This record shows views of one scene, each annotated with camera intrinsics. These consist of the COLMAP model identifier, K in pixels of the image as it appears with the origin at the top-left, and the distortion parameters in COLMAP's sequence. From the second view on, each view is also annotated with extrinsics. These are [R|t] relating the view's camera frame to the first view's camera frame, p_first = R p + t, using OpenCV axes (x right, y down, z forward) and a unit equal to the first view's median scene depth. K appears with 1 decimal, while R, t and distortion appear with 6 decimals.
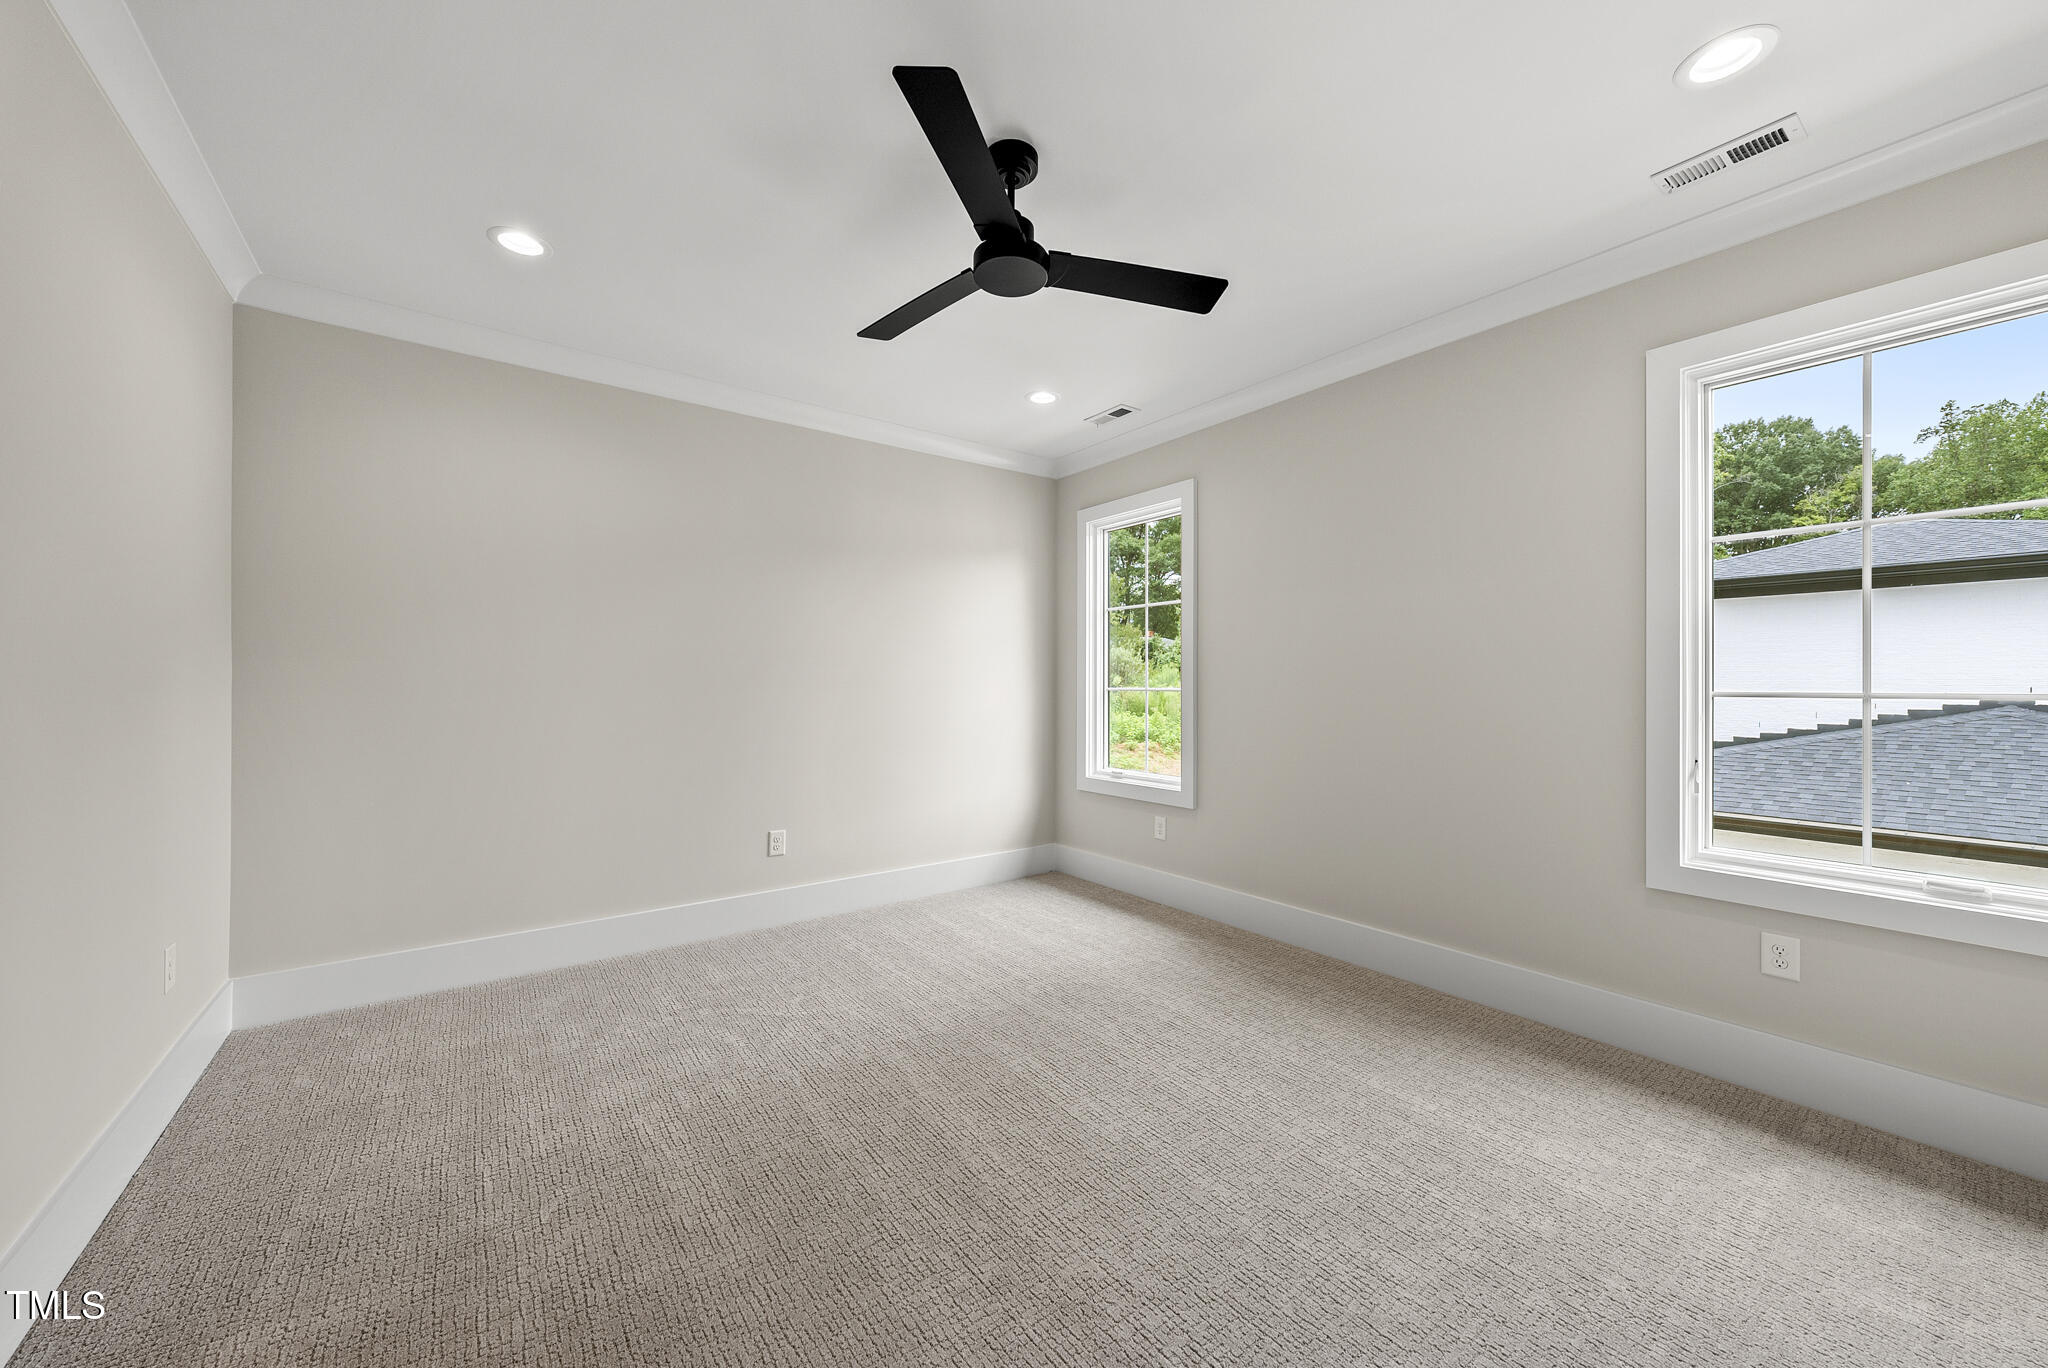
lens RADIAL K [[763.6, 0, 1024.1], [0, 763.6, 678.2], [0, 0, 1]] dist [-0.002800, -0.000080]
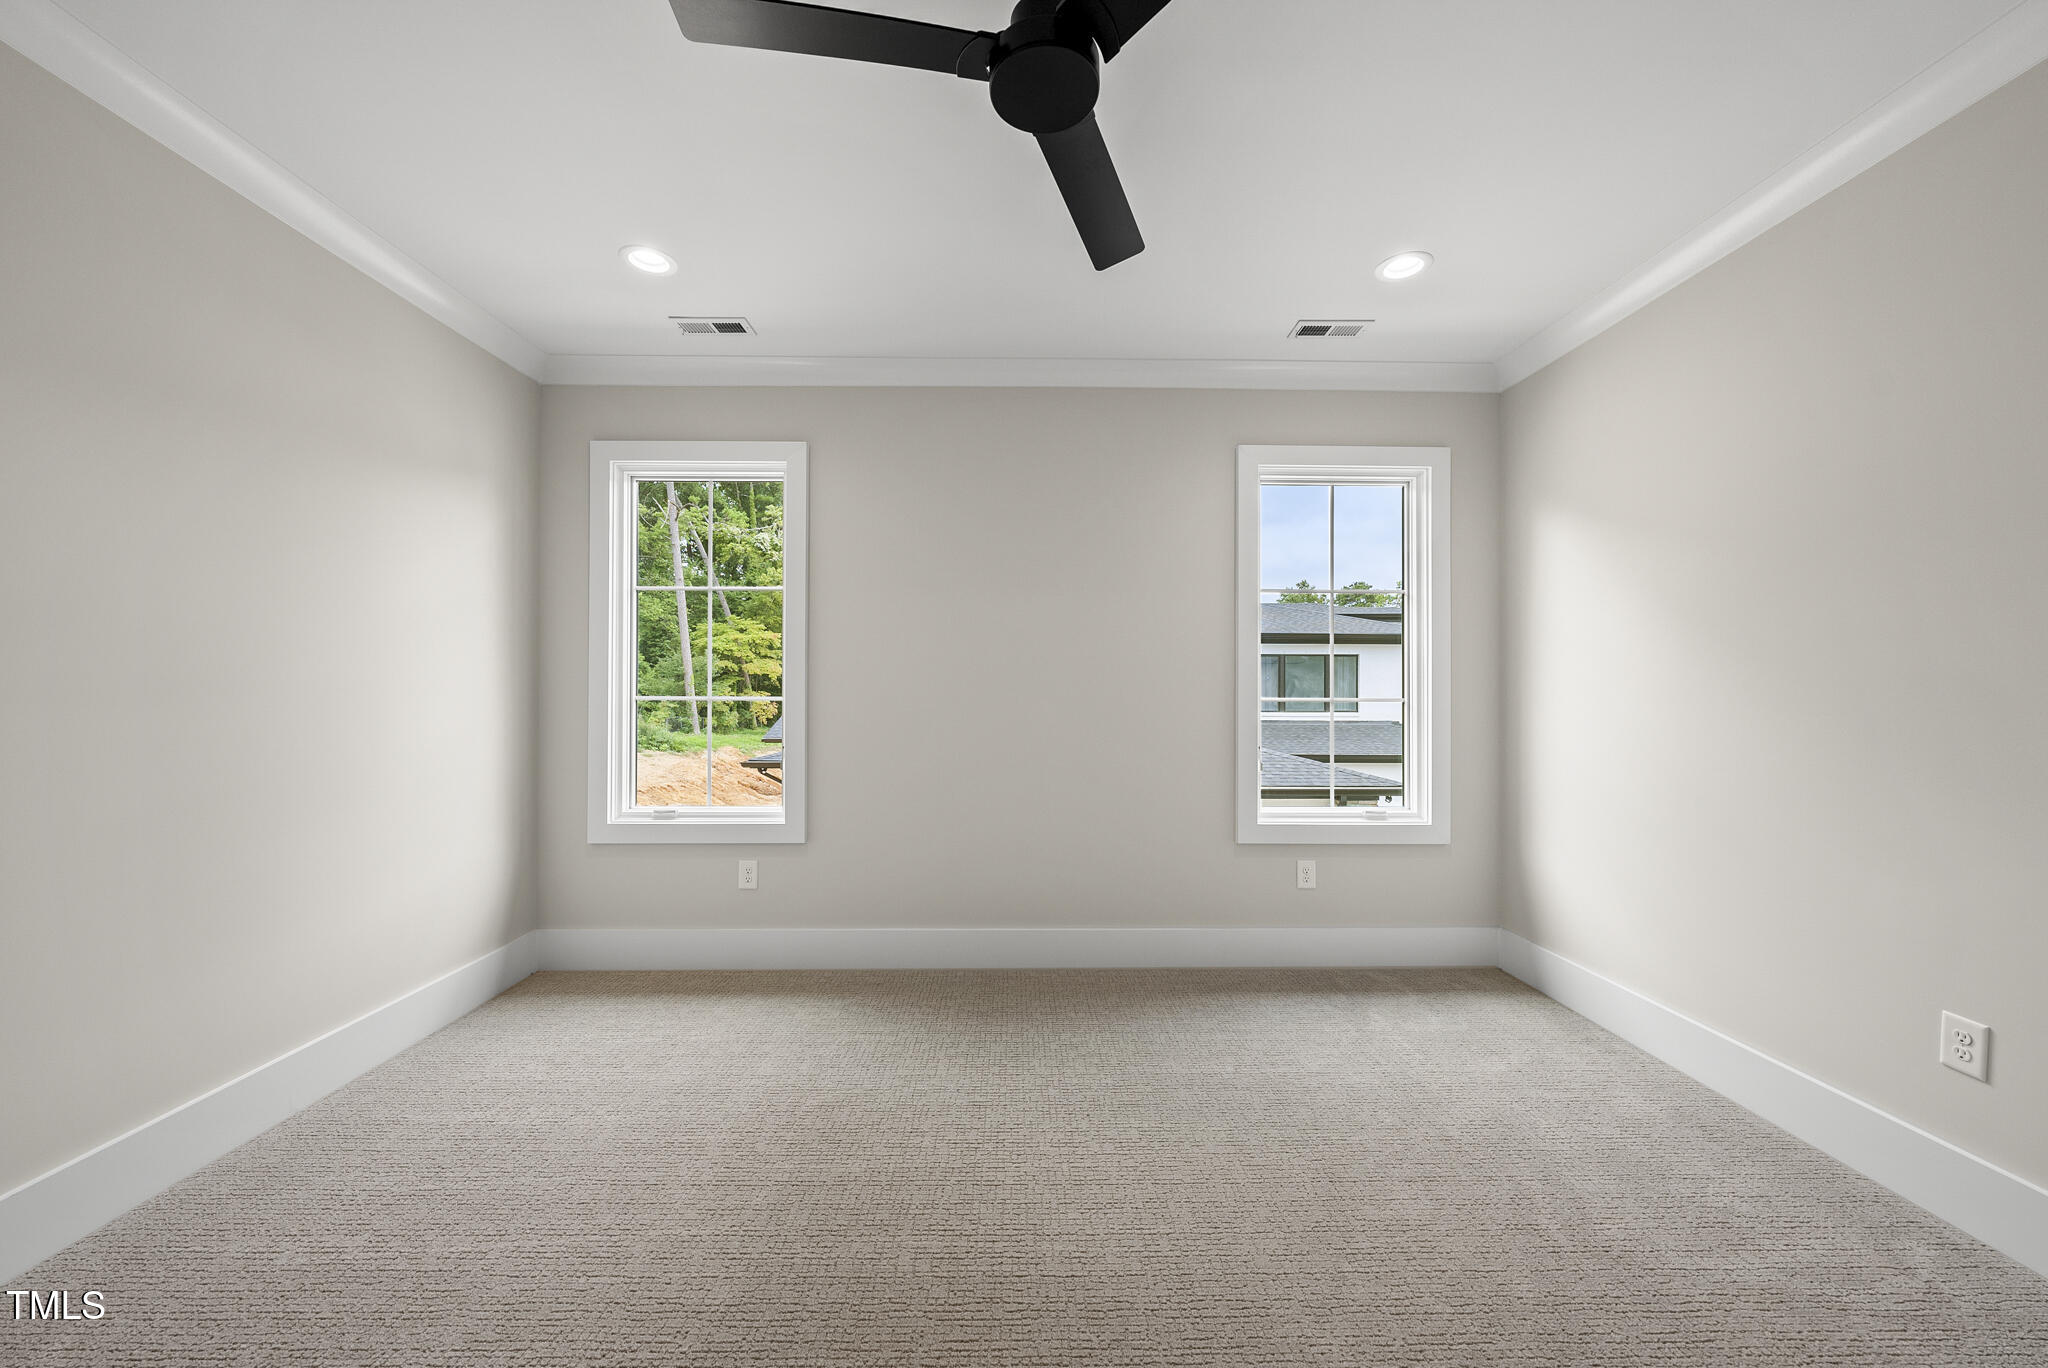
lens RADIAL K [[755.8, 0, 1028.8], [0, 755.8, 689.3], [0, 0, 1]] dist [-0.002679, -0.000286]
pose [[0.580383, 0.002471, 0.814340, -0.303284], [-0.008703, 0.999957, 0.003168, 0.000341], [-0.814297, -0.008926, 0.580380, 0.330929]]
